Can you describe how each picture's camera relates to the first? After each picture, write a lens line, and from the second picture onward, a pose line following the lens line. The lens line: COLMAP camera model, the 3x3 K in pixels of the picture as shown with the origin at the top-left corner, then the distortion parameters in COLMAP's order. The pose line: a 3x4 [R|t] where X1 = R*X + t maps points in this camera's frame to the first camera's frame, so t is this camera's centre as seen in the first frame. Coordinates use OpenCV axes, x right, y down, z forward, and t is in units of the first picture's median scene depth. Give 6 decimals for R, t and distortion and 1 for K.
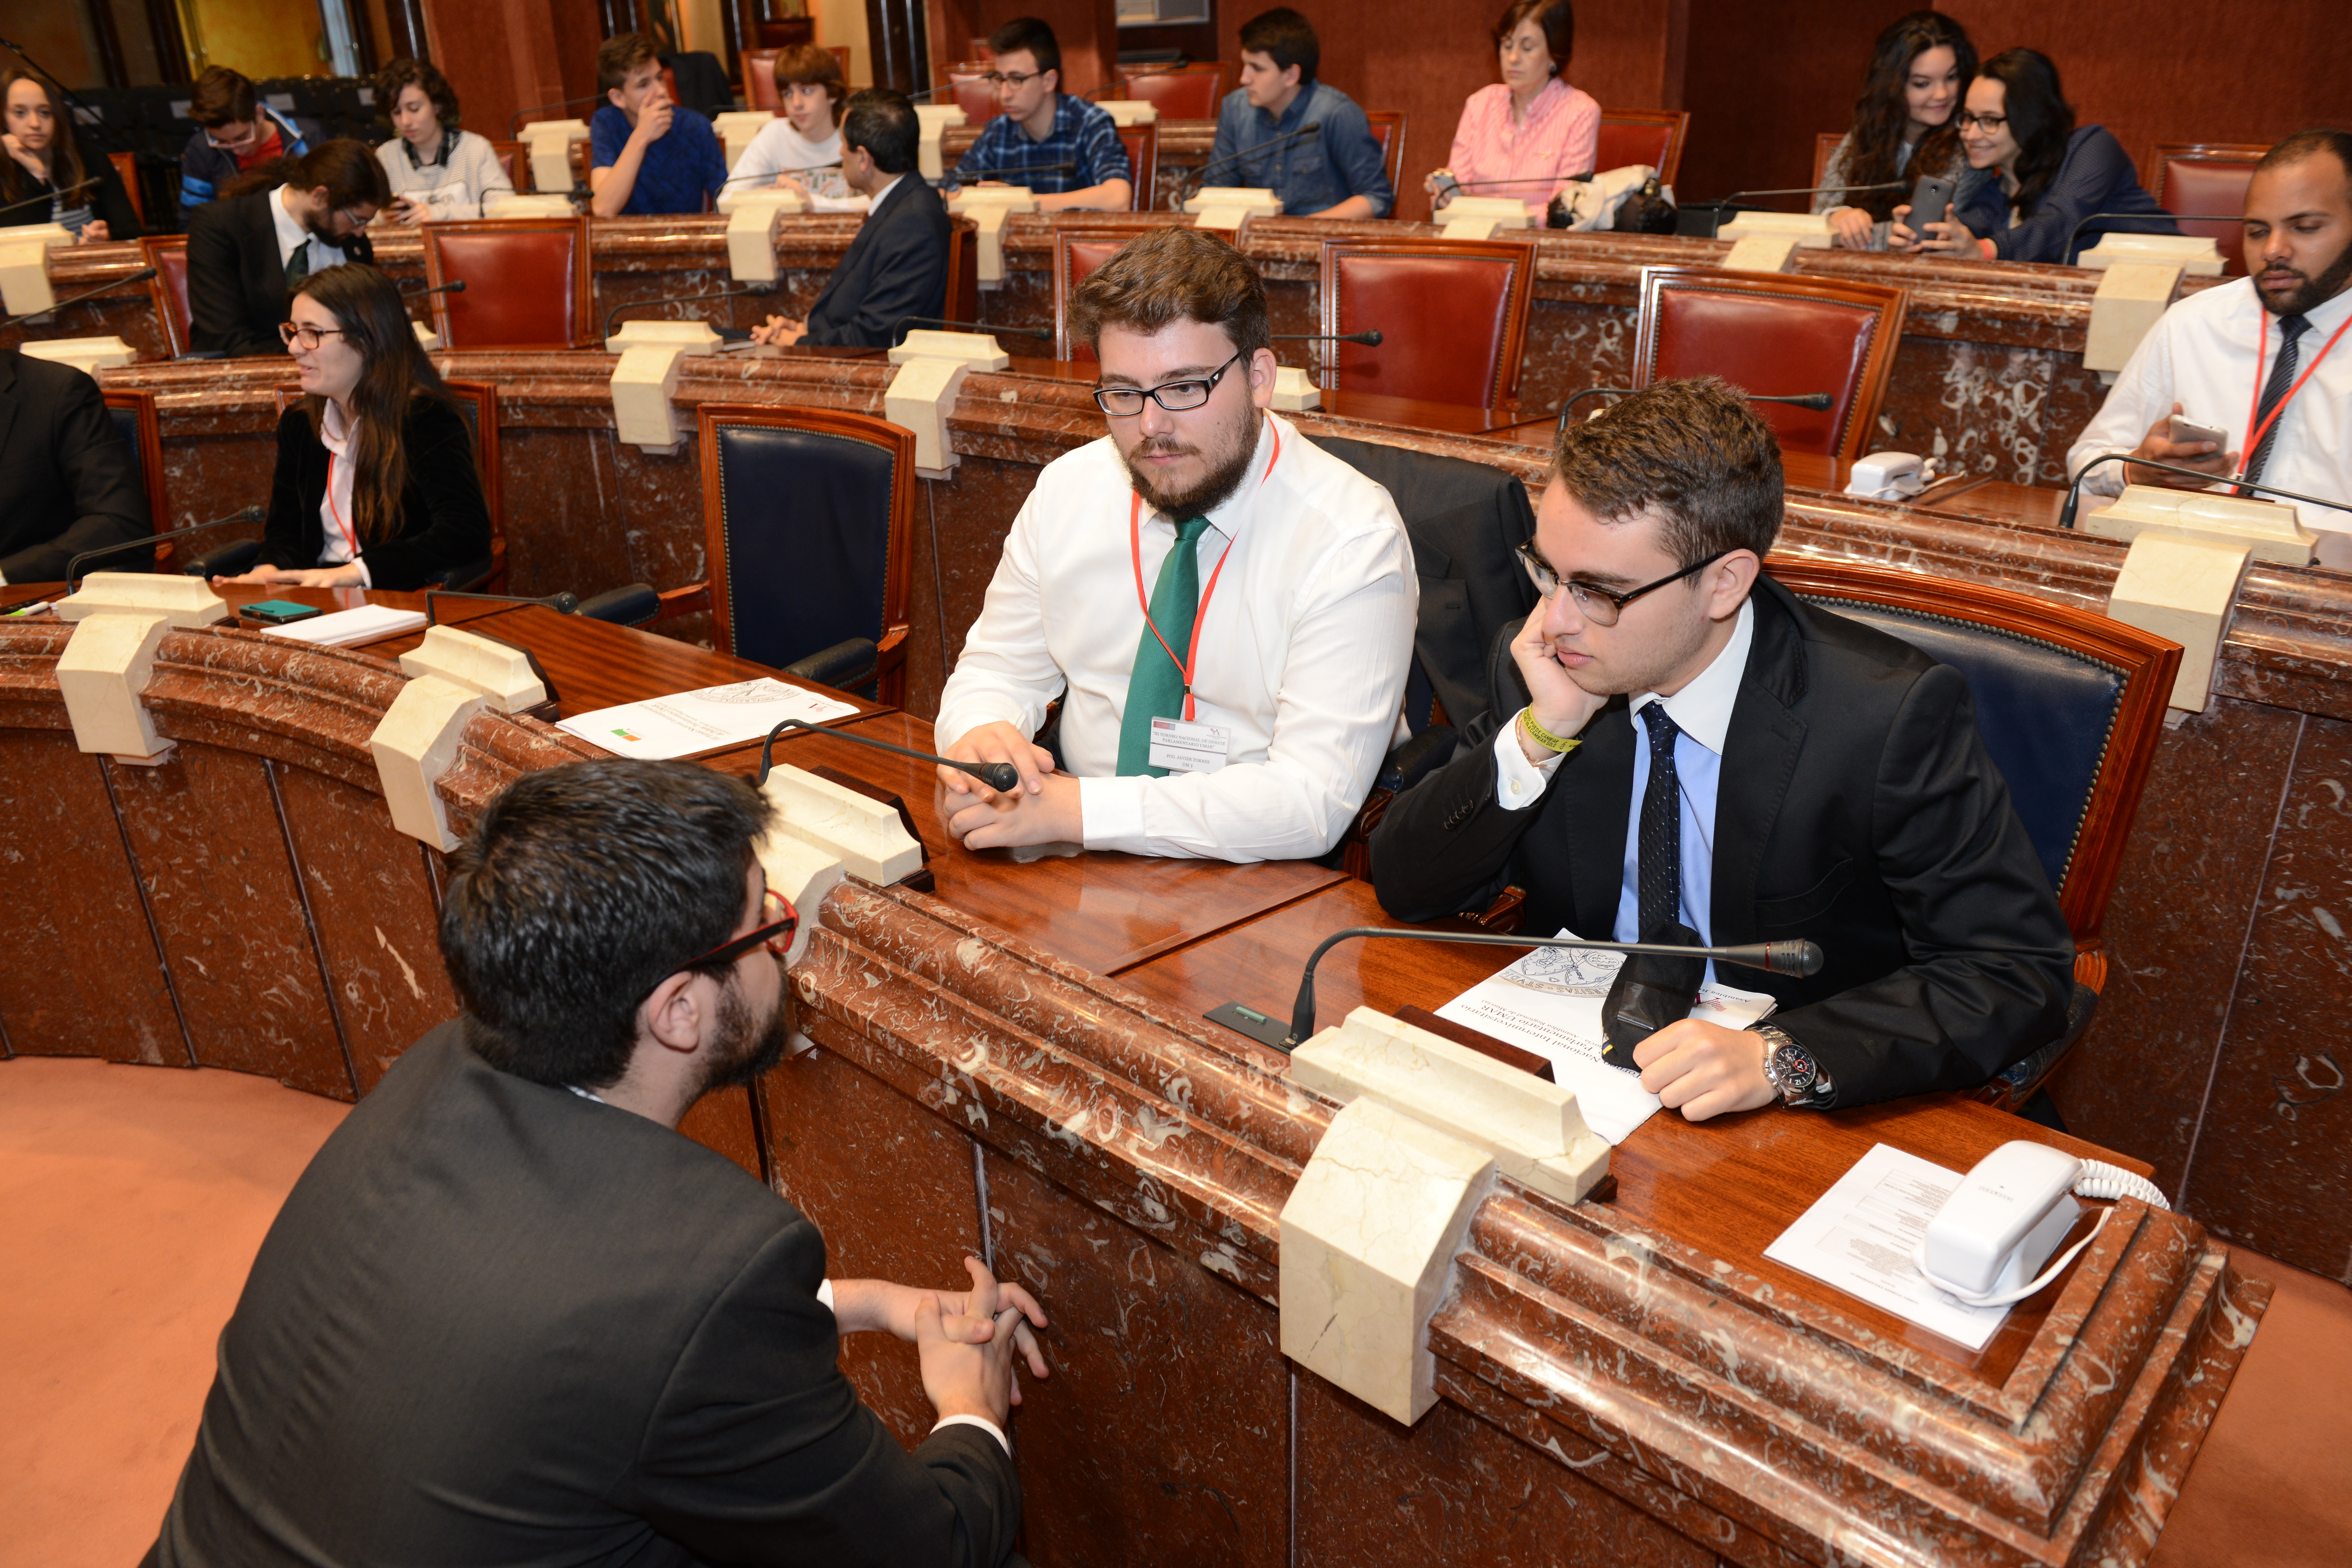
lens RADIAL K [[1723.7, 0, 1176.1], [0, 1723.7, 791.7], [0, 0, 1]] dist [-0.046879, 0.007064]
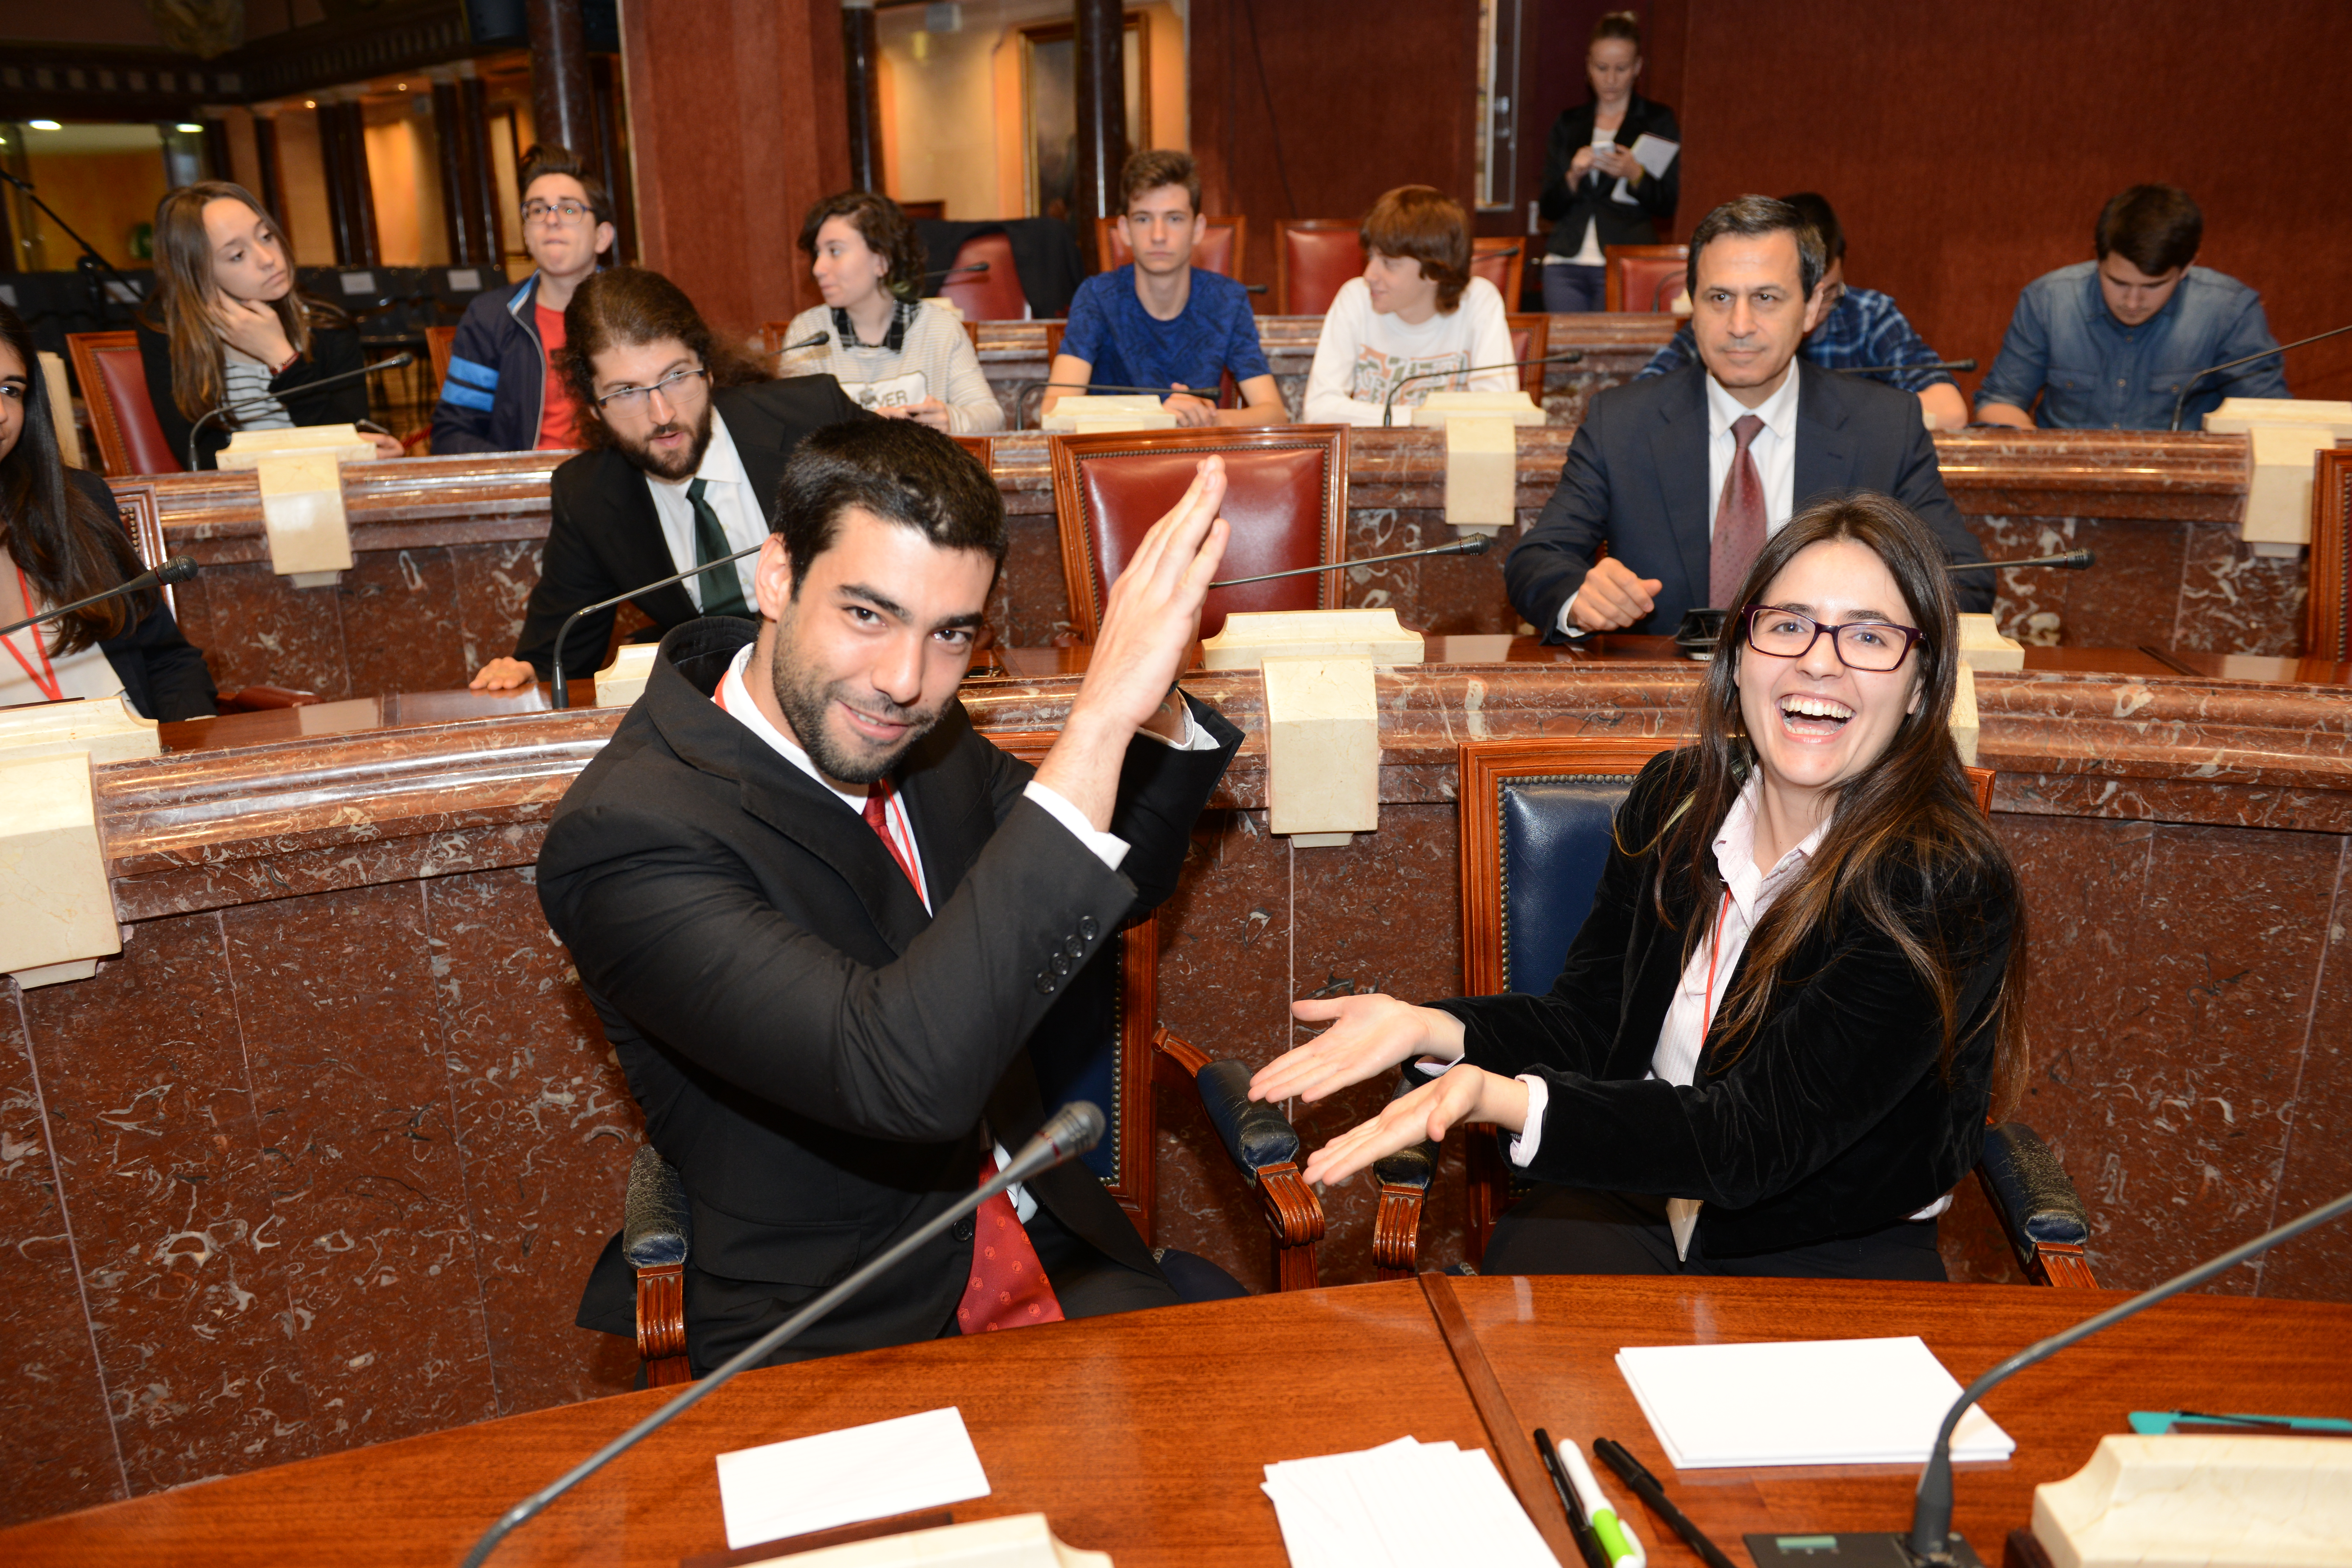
lens RADIAL K [[1747.8, 0, 1176.0], [0, 1747.8, 784.0], [0, 0, 1]] dist [-0.027240, -0.001988]
pose [[0.990230, -0.021605, 0.137761, -0.814667], [0.039299, 0.991118, -0.127046, -0.209407], [-0.133793, 0.131218, 0.982284, 0.647763]]
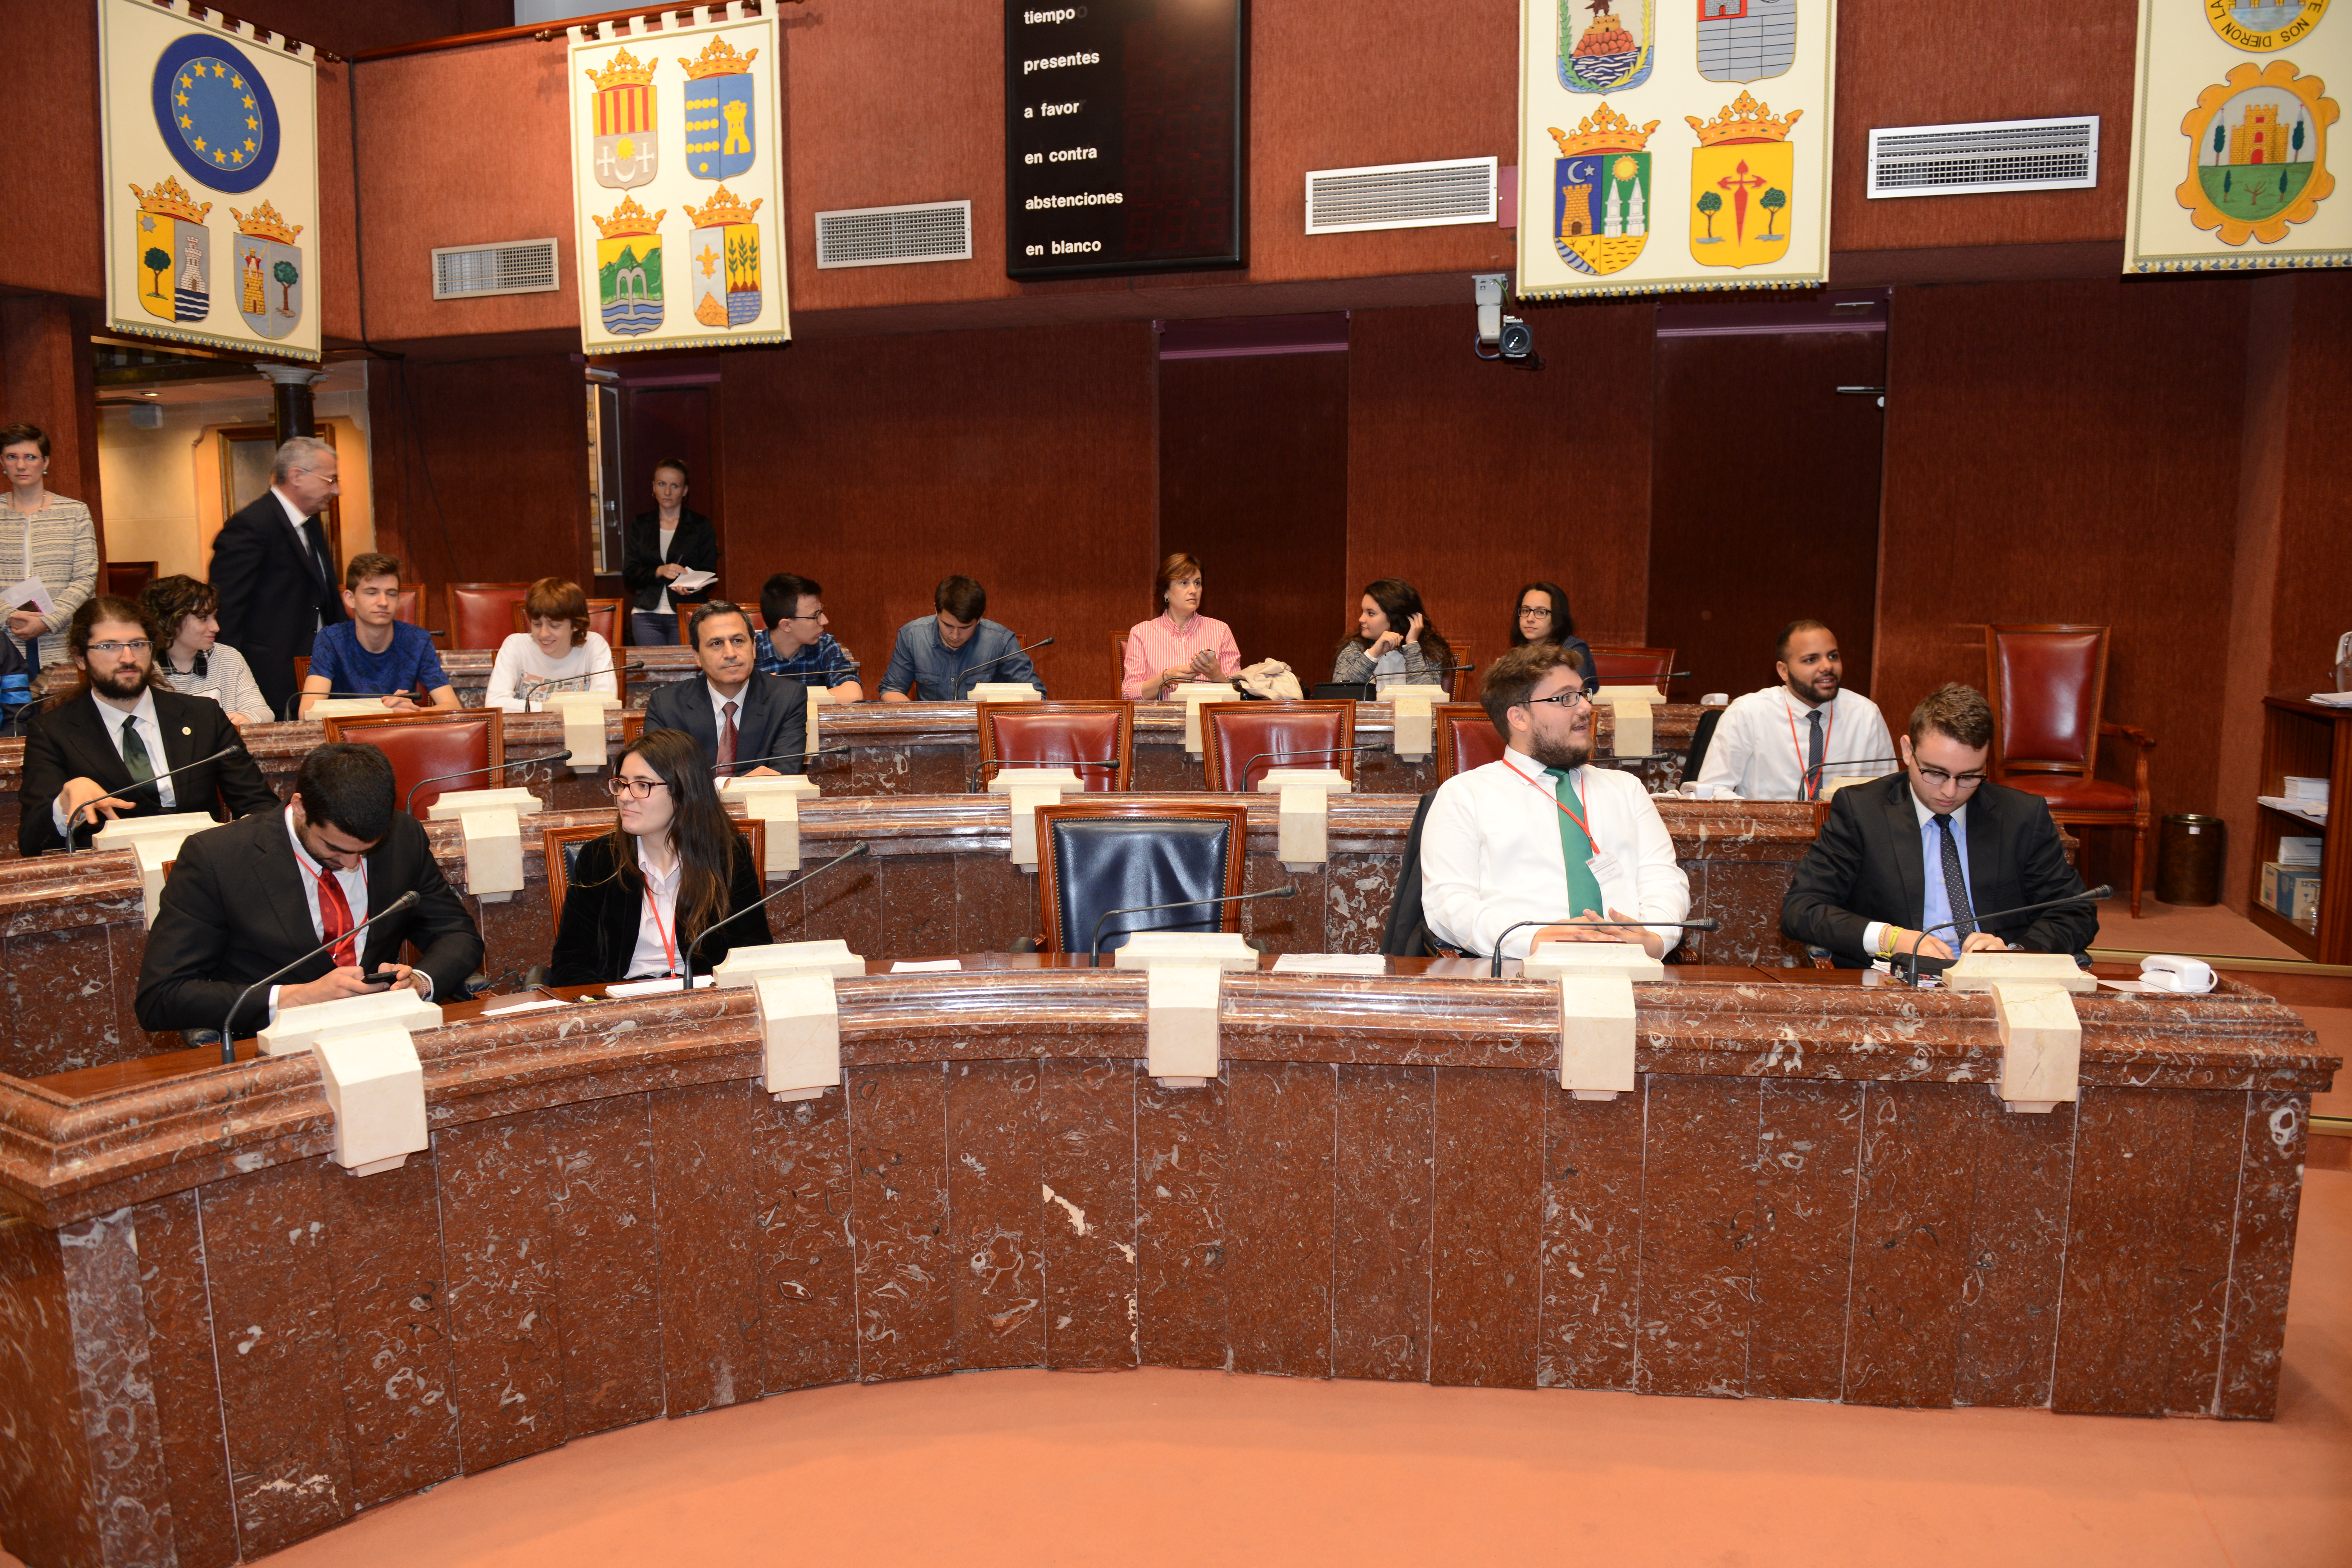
lens RADIAL K [[1598.6, 0, 1176.0], [0, 1598.6, 784.0], [0, 0, 1]] dist [-0.051578, -0.001514]
pose [[0.809080, -0.041485, 0.586233, -0.981268], [0.217226, 0.947975, -0.232717, 0.084939], [-0.546080, 0.315631, 0.775999, -0.073494]]
